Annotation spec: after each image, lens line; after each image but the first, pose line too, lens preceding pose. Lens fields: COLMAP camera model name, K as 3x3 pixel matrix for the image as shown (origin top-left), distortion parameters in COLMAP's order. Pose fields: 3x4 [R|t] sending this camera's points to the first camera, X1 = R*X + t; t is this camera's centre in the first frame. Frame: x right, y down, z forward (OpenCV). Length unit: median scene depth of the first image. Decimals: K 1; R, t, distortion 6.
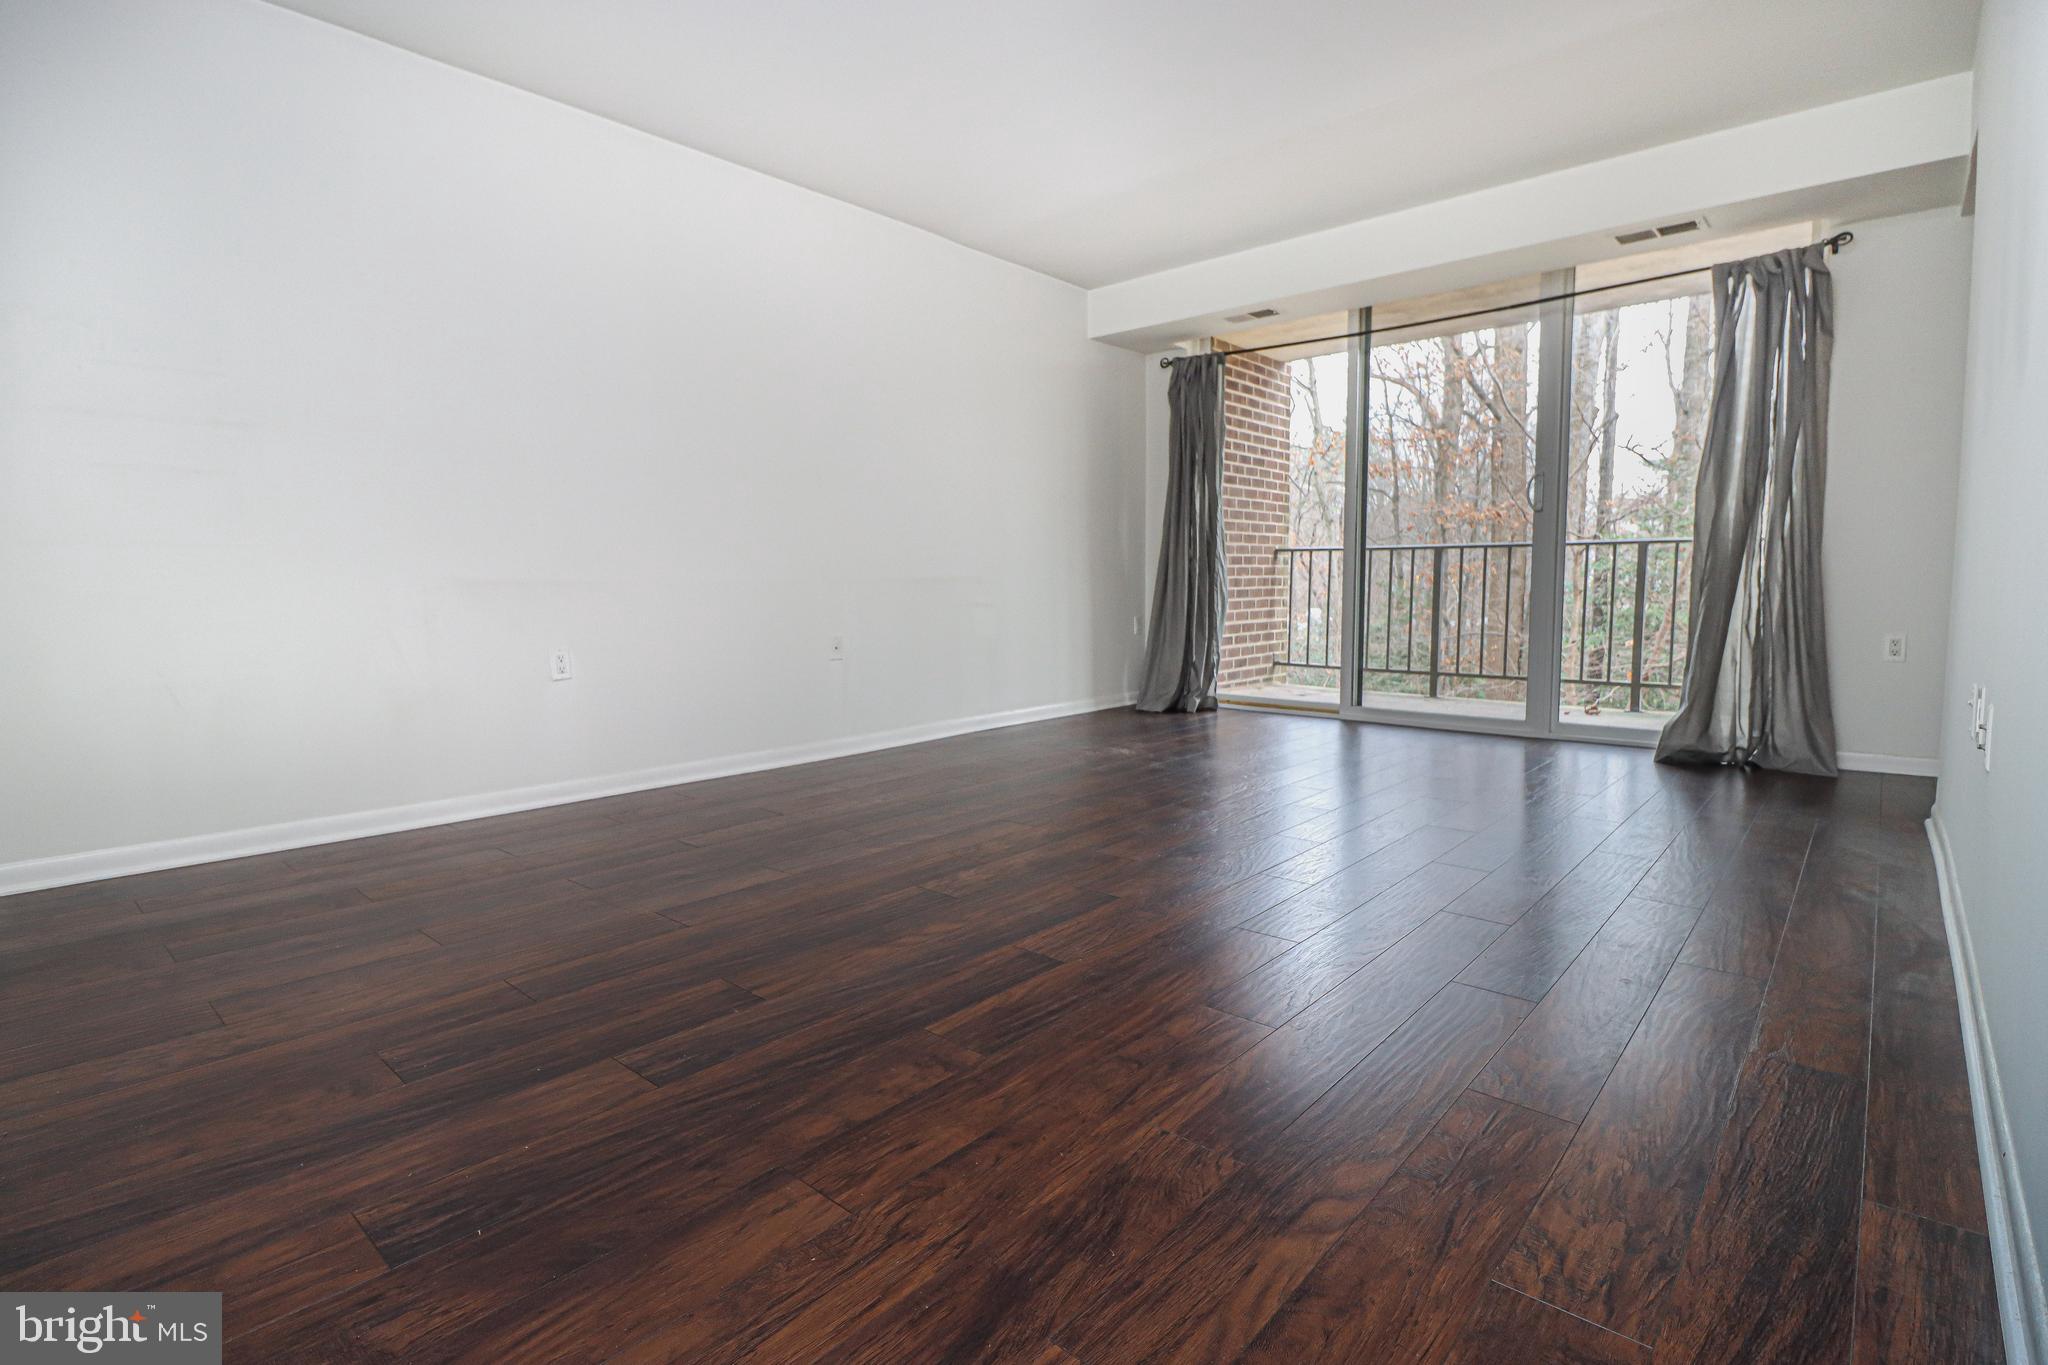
lens RADIAL K [[986.2, 0, 1025.5], [0, 986.2, 652.3], [0, 0, 1]] dist [0.001643, -0.017388]
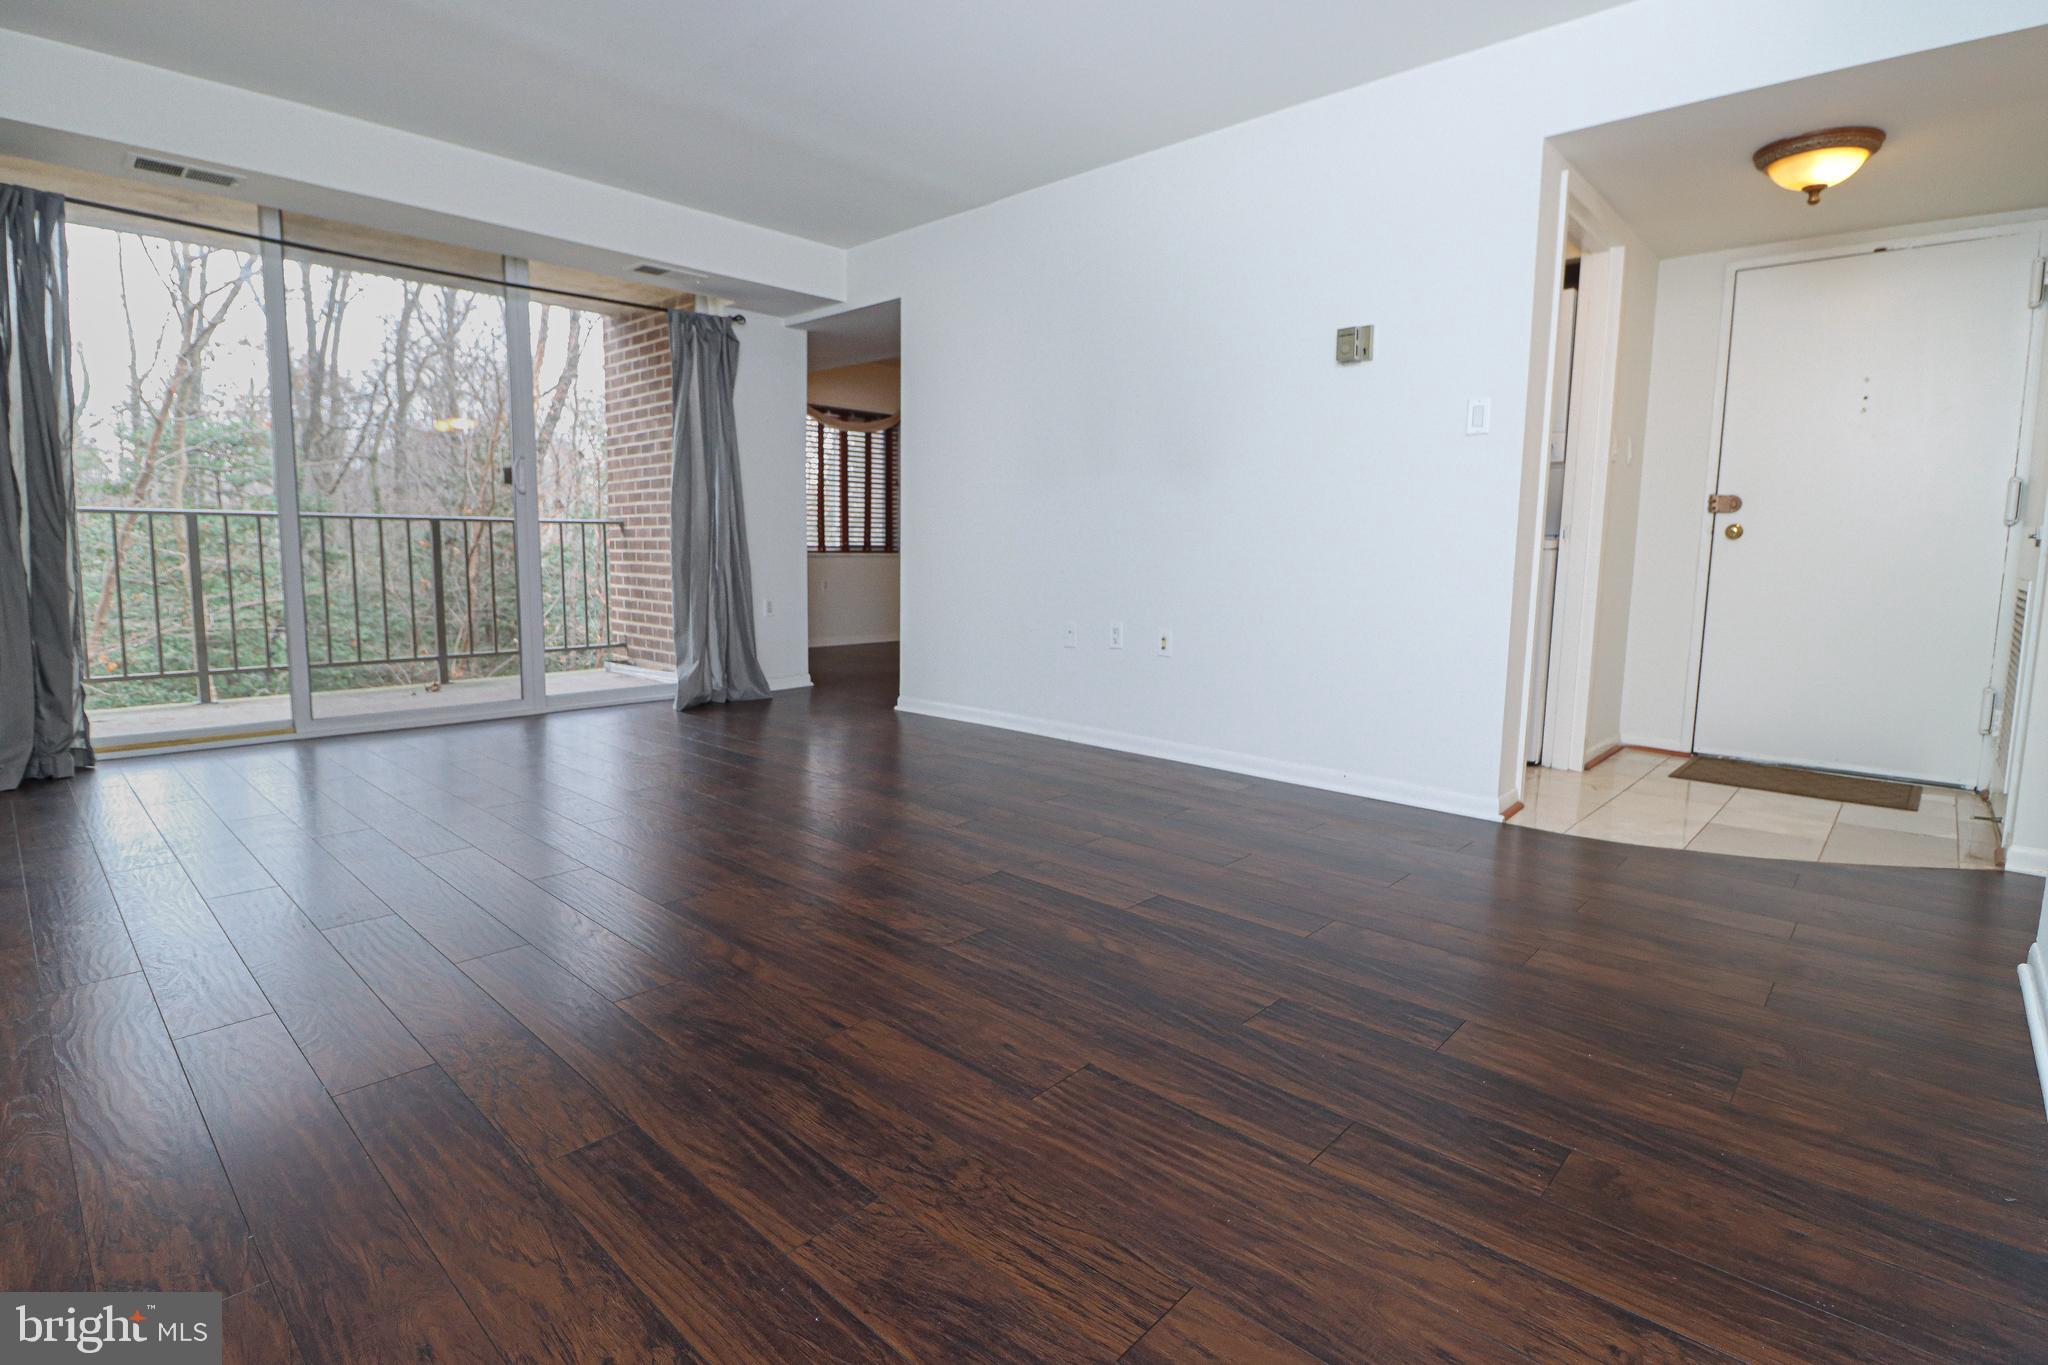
lens RADIAL K [[960.8, 0, 1021.4], [0, 960.8, 660.7], [0, 0, 1]] dist [0.003569, -0.012486]
pose [[0.044082, -0.113155, 0.992599, -1.040632], [0.058134, 0.992172, 0.110525, -0.115636], [-0.997335, 0.052832, 0.050315, 0.992973]]
